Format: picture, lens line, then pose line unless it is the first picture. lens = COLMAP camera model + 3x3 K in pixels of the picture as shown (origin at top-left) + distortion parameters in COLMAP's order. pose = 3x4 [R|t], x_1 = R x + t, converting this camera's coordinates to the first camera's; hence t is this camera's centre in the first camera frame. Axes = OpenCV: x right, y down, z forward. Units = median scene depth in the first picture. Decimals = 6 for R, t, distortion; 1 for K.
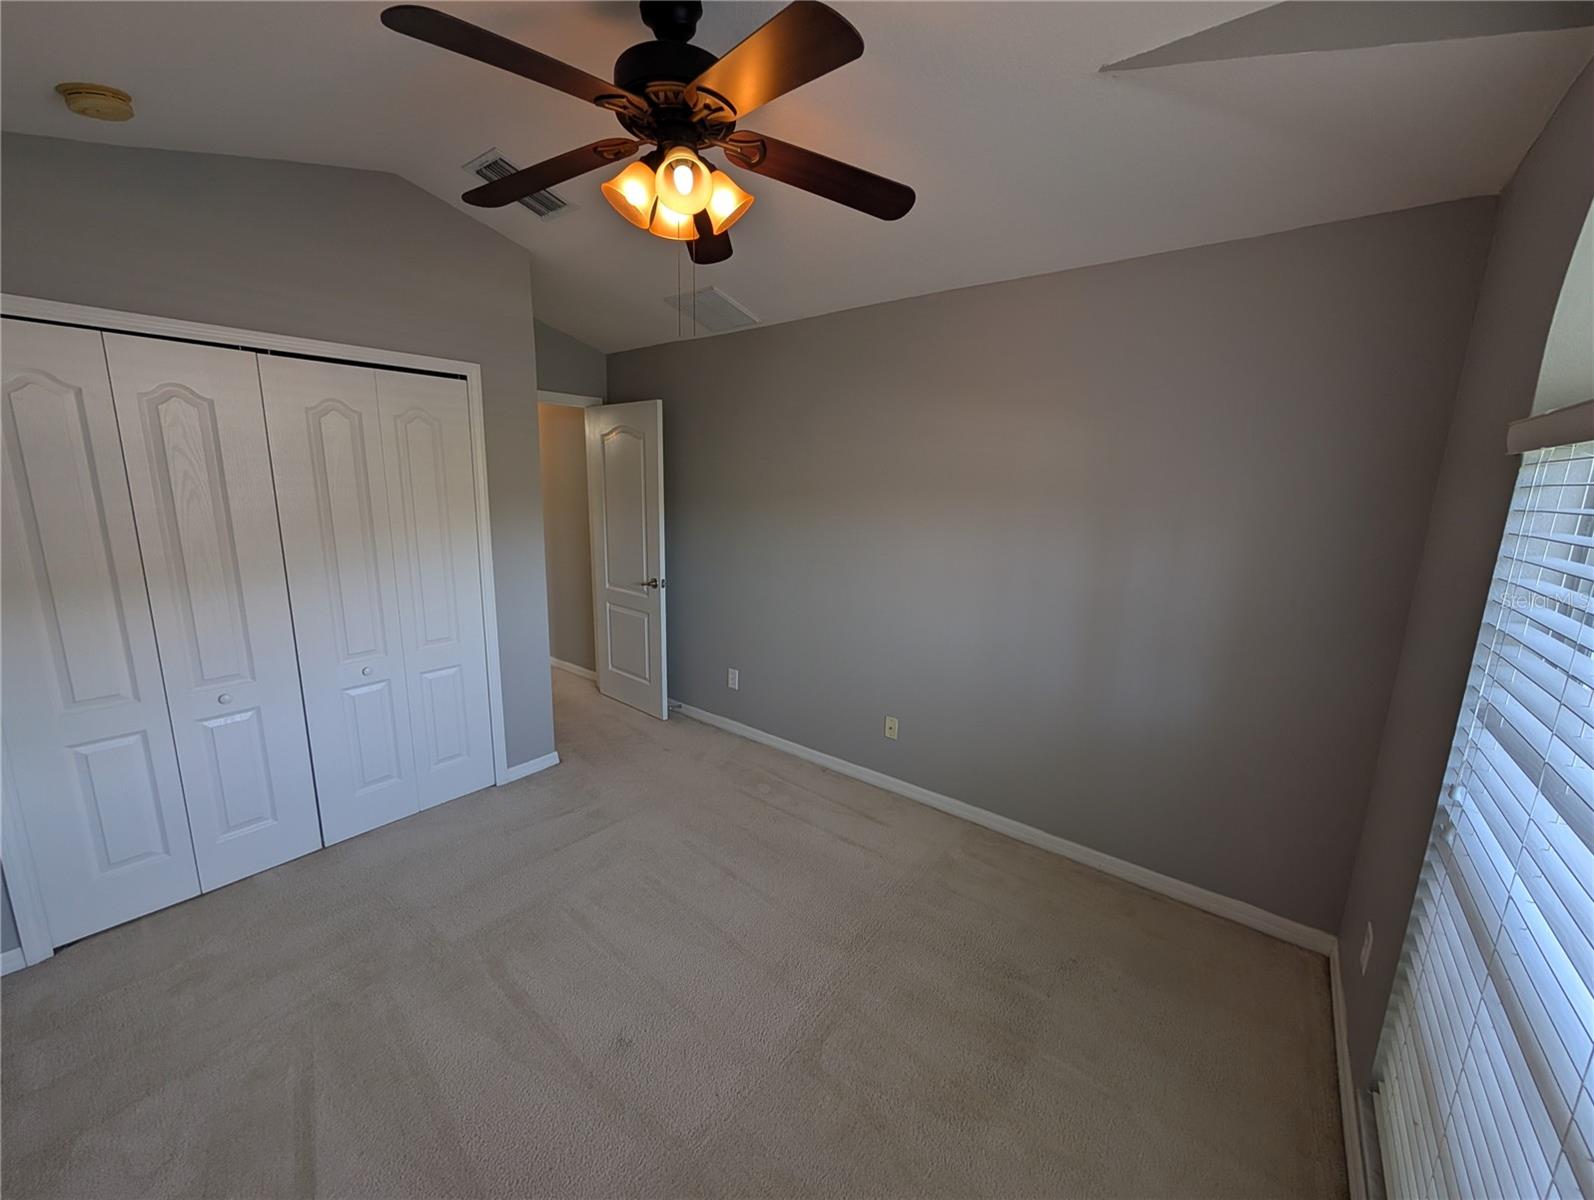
lens RADIAL K [[607.9, 0, 796.5], [0, 607.9, 594.2], [0, 0, 1]] dist [-0.000949, 0.000044]
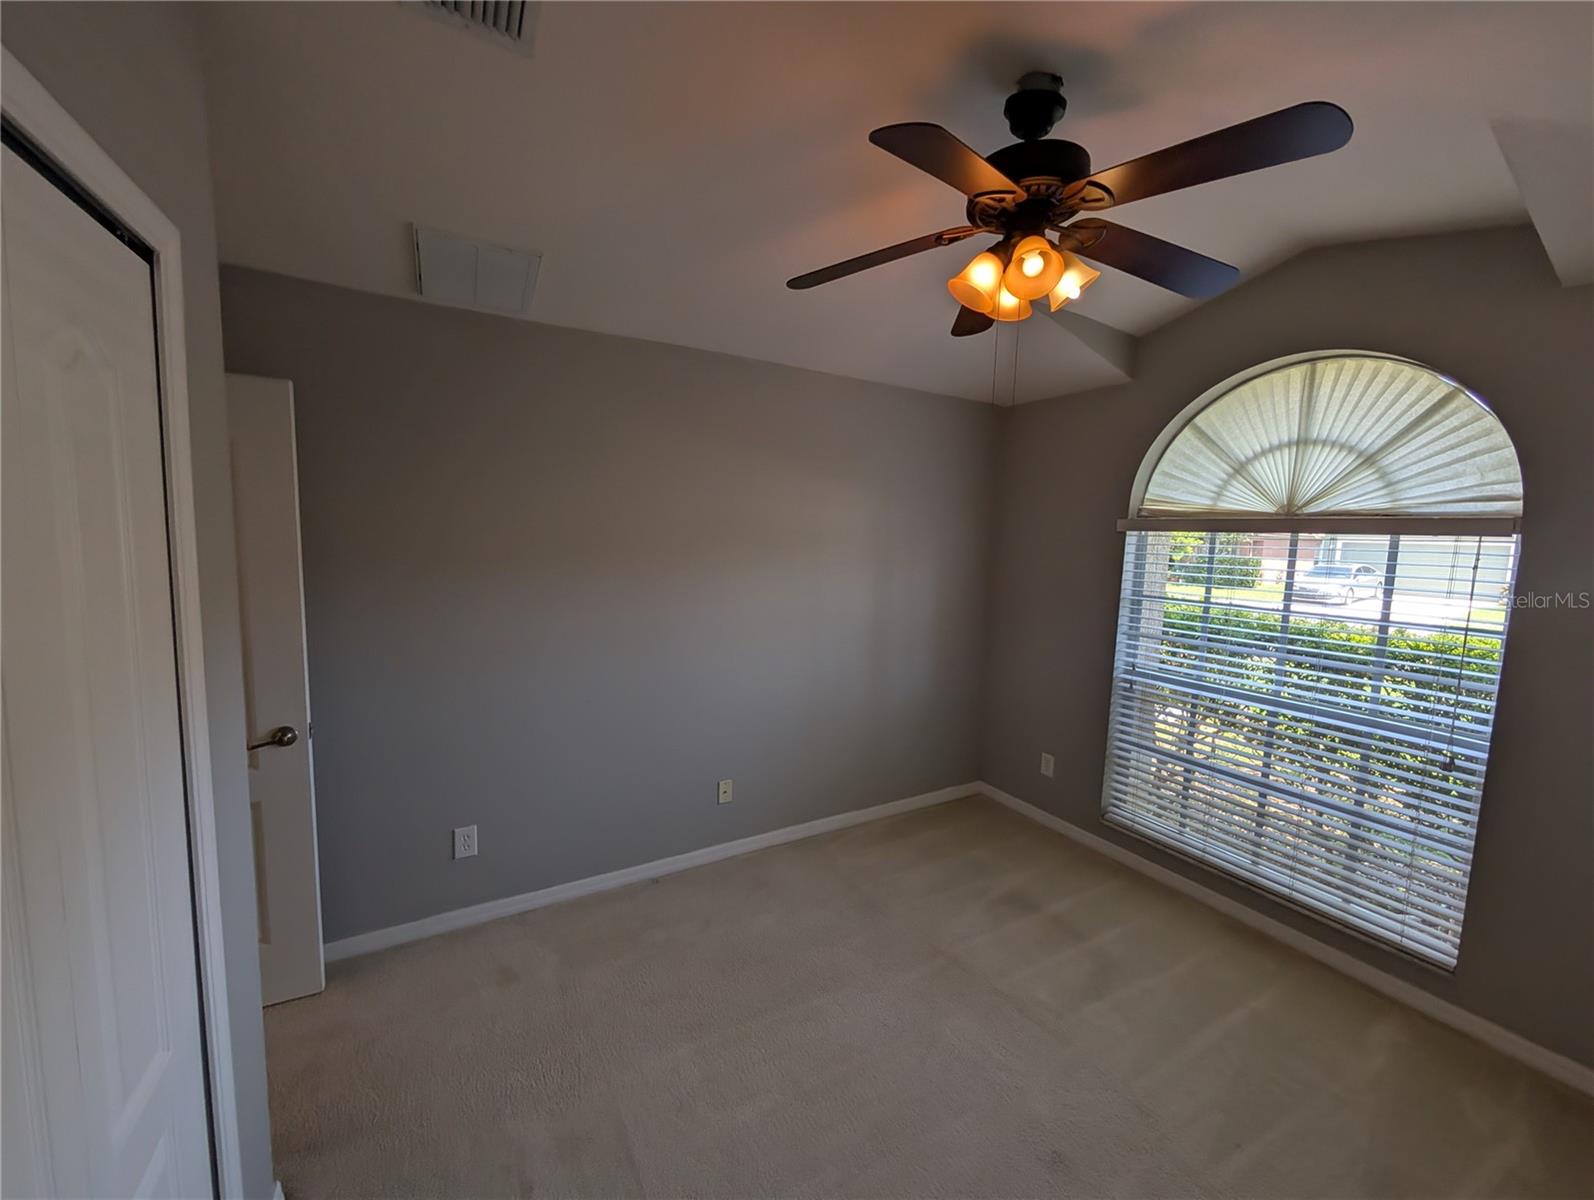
lens RADIAL K [[607.9, 0, 796.5], [0, 607.9, 594.2], [0, 0, 1]] dist [-0.000949, 0.000044]
pose [[0.365836, -0.106563, 0.924559, -0.645710], [0.149267, 0.987281, 0.054729, -0.119005], [-0.918631, 0.117984, 0.377089, 0.501843]]
